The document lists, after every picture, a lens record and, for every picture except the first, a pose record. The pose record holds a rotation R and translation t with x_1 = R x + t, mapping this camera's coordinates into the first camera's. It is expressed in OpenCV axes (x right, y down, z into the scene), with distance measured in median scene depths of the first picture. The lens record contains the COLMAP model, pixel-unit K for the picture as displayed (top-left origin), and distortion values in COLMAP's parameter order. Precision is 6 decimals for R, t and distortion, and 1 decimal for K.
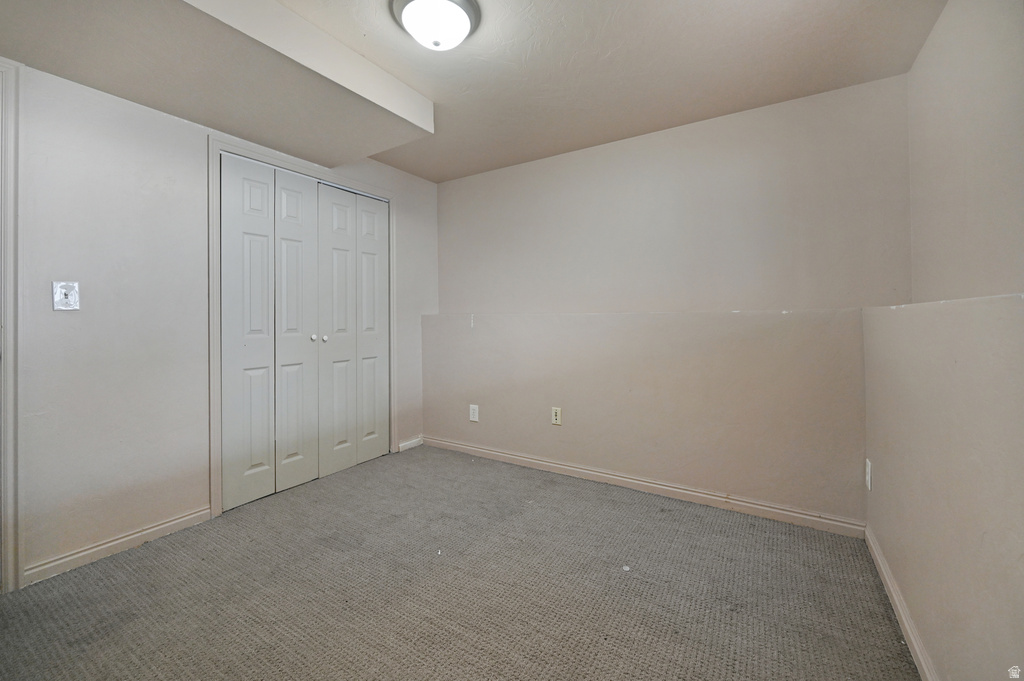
lens RADIAL K [[416.8, 0, 510.8], [0, 416.8, 314.8], [0, 0, 1]] dist [0.000308, -0.000017]
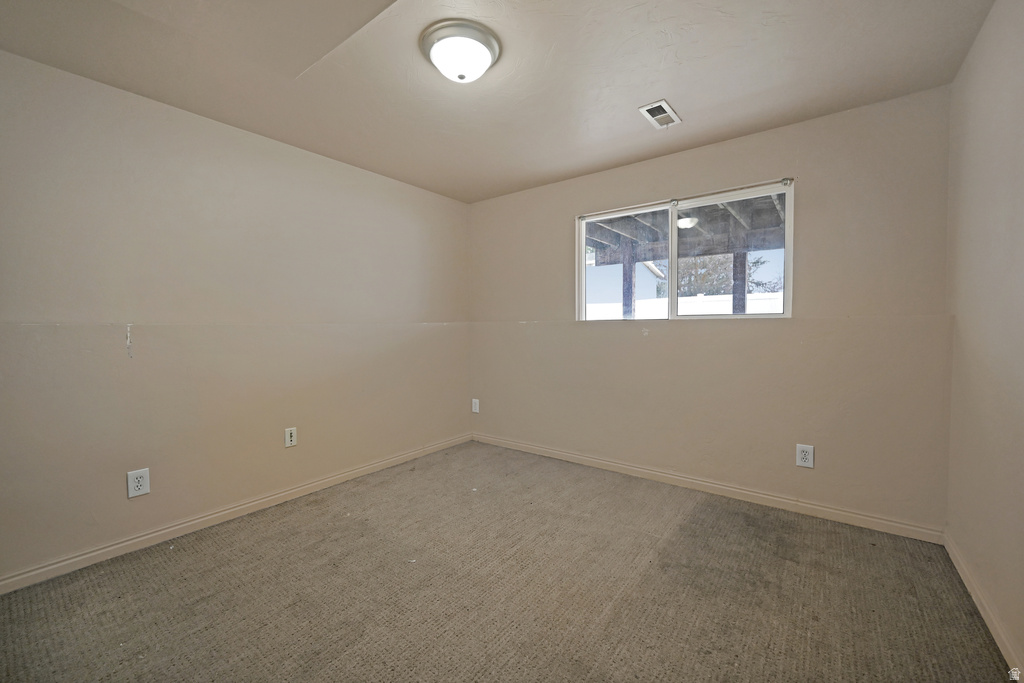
lens RADIAL K [[411.4, 0, 512.2], [0, 411.4, 336.0], [0, 0, 1]] dist [0.000424, -0.000034]
pose [[0.085048, -0.021142, 0.996153, -0.842471], [-0.001498, 0.999771, 0.021346, -0.000336], [-0.996376, -0.003308, 0.084997, 0.498874]]
